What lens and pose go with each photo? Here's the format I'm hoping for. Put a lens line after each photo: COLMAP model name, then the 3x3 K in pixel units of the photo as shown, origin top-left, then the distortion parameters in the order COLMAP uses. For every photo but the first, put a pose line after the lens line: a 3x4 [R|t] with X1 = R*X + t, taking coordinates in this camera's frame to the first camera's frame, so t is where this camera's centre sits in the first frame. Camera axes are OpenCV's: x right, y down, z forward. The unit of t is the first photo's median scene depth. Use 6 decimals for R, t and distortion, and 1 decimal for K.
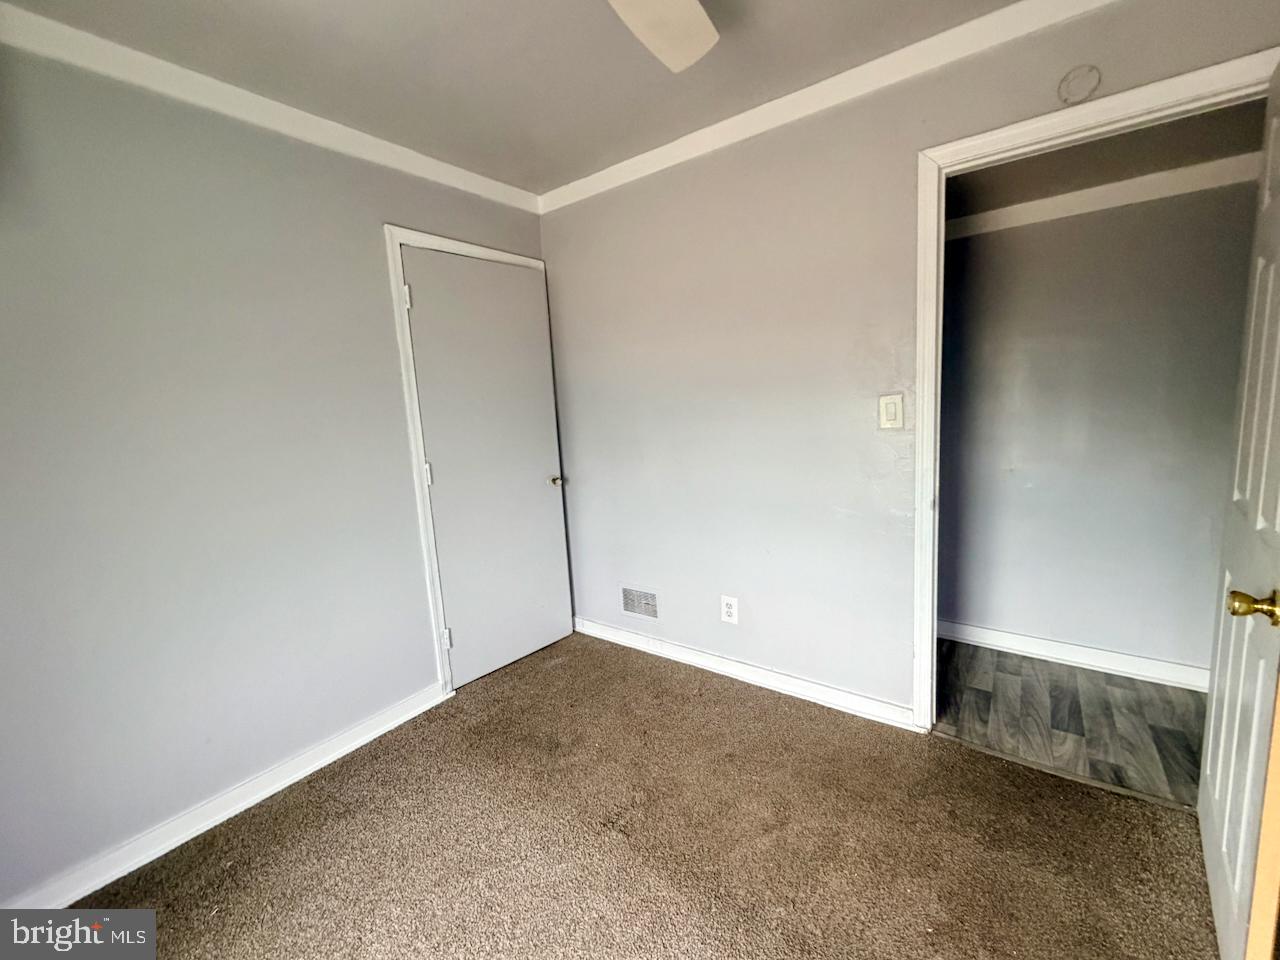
lens RADIAL K [[518.0, 0, 635.3], [0, 518.0, 478.3], [0, 0, 1]] dist [0.000362, -0.000260]
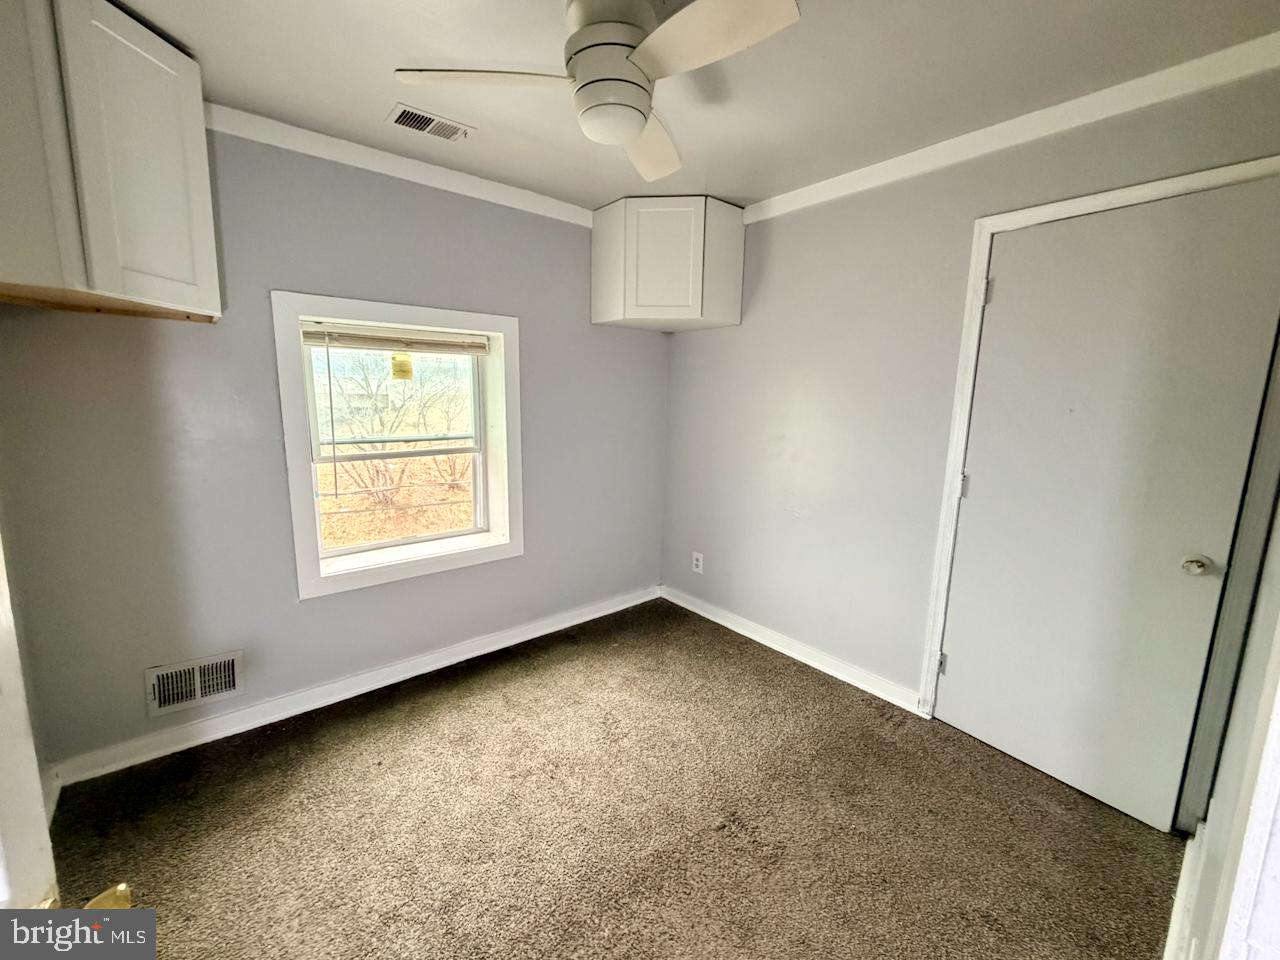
lens RADIAL K [[518.0, 0, 643.7], [0, 518.0, 479.7], [0, 0, 1]] dist [0.000362, -0.000260]
pose [[-0.228798, 0.203355, -0.951997, 0.699353], [-0.149223, 0.959053, 0.240726, -0.179708], [0.961969, 0.197138, -0.189084, 0.727524]]
